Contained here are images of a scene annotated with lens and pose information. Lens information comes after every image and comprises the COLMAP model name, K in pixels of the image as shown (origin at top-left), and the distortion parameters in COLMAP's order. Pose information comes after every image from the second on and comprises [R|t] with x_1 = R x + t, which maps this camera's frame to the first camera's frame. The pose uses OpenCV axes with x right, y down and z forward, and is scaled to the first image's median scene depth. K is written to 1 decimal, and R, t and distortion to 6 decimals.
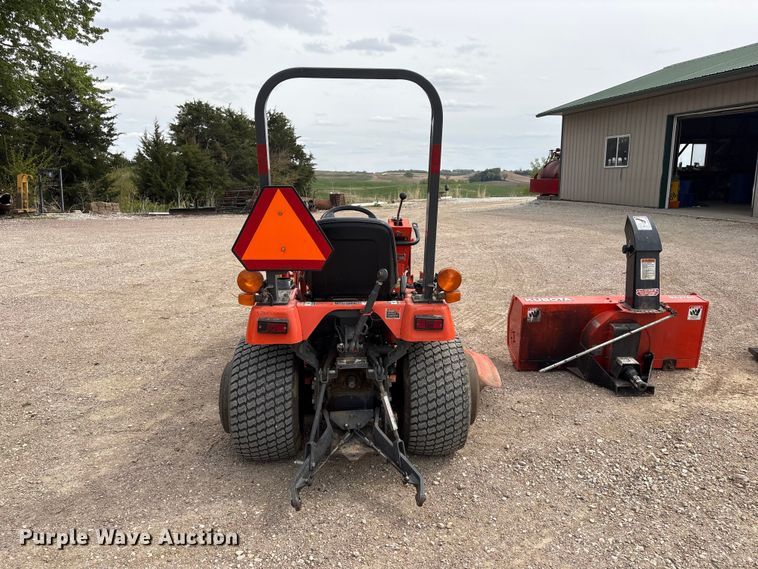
lens RADIAL K [[571.3, 0, 384.1], [0, 571.3, 289.3], [0, 0, 1]] dist [0.047652, -0.043299]
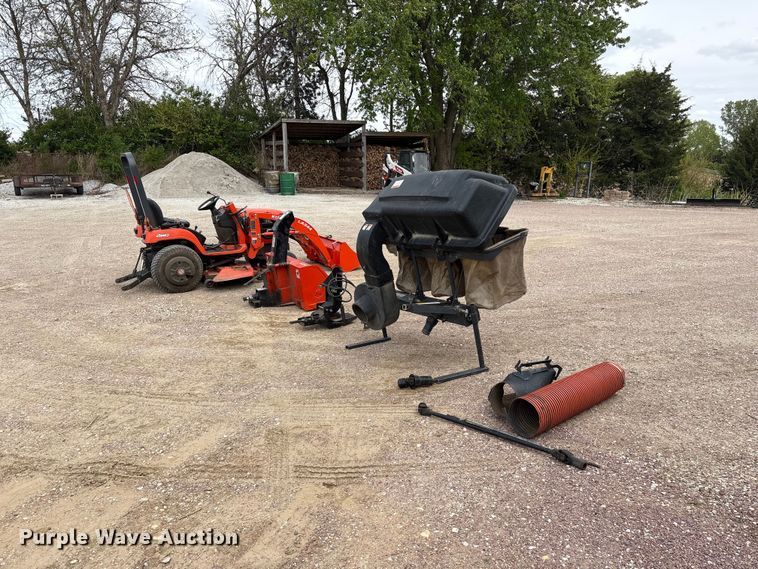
lens RADIAL K [[571.3, 0, 382.3], [0, 571.3, 298.9], [0, 0, 1]] dist [0.047652, -0.043299]
pose [[0.434917, 0.204349, -0.876977, 0.457043], [-0.167461, 0.975275, 0.144206, -0.035796], [0.884762, 0.084142, 0.458384, 0.106730]]
